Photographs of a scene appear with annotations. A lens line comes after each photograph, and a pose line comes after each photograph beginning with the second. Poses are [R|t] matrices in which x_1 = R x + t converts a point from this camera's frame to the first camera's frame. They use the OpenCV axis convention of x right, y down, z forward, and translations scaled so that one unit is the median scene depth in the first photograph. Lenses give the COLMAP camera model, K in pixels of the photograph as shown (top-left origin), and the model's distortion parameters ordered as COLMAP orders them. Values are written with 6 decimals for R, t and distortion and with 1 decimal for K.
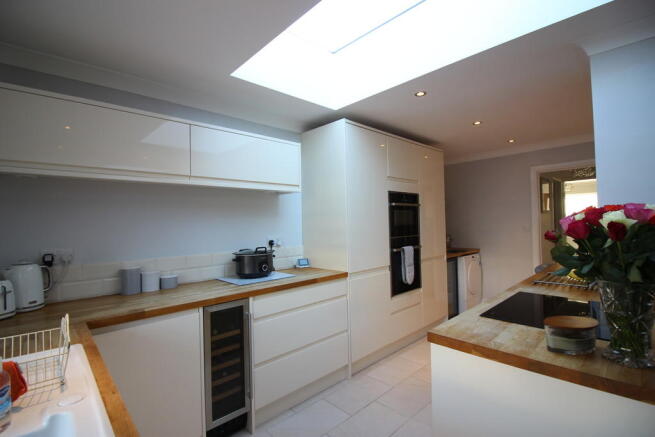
lens RADIAL K [[306.3, 0, 327.5], [0, 306.3, 218.5], [0, 0, 1]] dist [-0.015943, -0.000549]
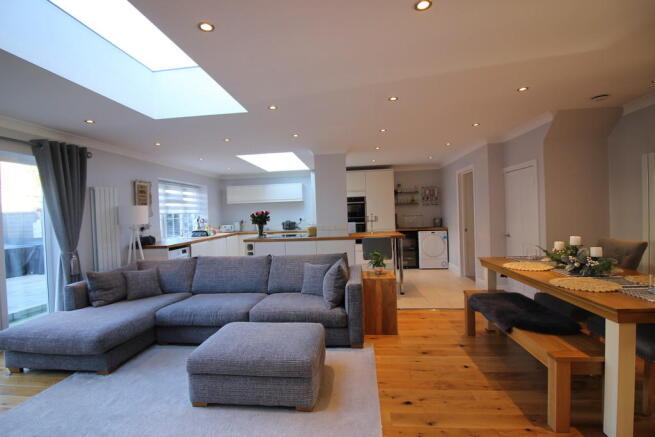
lens RADIAL K [[306.3, 0, 327.5], [0, 306.3, 218.5], [0, 0, 1]] dist [-0.015943, -0.000549]
pose [[0.663100, 0.011872, -0.748436, 2.100471], [0.029714, 0.998669, 0.042167, -0.036606], [0.747941, -0.050200, 0.661865, -0.657595]]
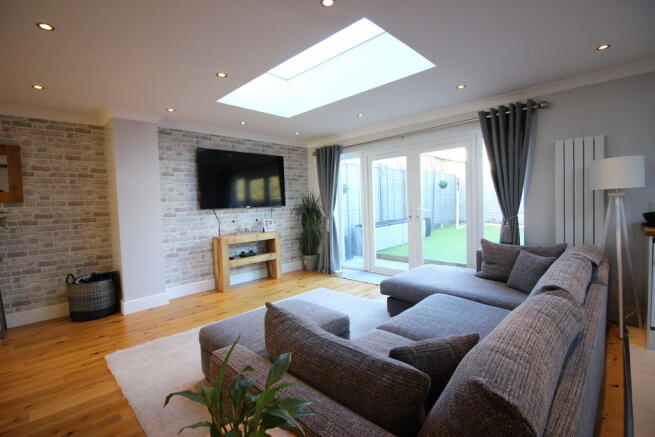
lens RADIAL K [[297.6, 0, 327.5], [0, 297.6, 208.9], [0, 0, 1]] dist [-0.000302, -0.000173]
pose [[-0.997445, 0.057576, -0.042282, 1.186506], [0.056681, 0.998148, 0.022069, 0.013154], [0.043474, 0.019616, -0.998862, 0.546893]]
